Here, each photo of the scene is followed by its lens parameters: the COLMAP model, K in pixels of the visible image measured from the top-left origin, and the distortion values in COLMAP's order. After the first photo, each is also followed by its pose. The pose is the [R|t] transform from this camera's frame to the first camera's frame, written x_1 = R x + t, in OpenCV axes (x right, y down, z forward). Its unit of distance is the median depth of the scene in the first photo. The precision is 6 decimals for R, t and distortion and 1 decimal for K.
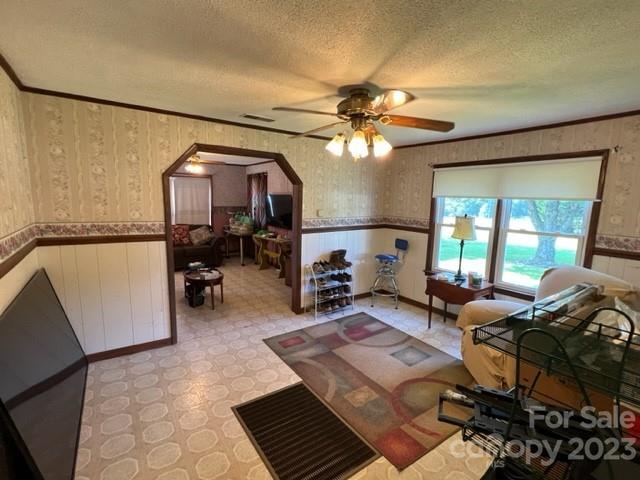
lens RADIAL K [[303.6, 0, 319.0], [0, 303.6, 243.7], [0, 0, 1]] dist [-0.003163, 0.000124]
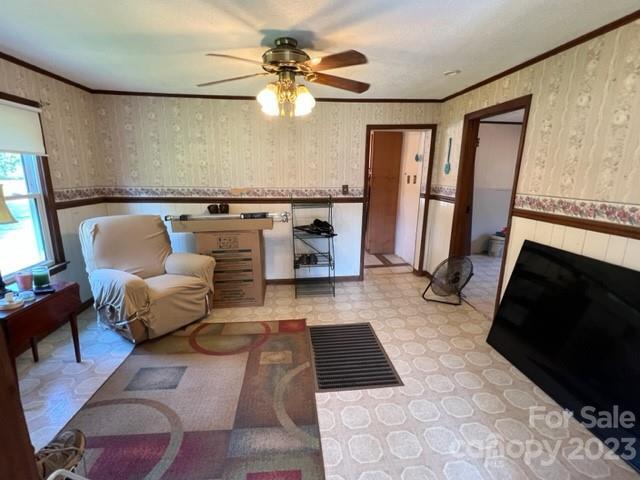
lens RADIAL K [[303.6, 0, 319.0], [0, 303.6, 243.7], [0, 0, 1]] dist [-0.003163, 0.000124]
pose [[-0.873683, -0.143660, 0.464801, -0.411645], [0.039963, 0.930984, 0.362865, -0.223015], [-0.484852, 0.335604, -0.807644, 1.650501]]
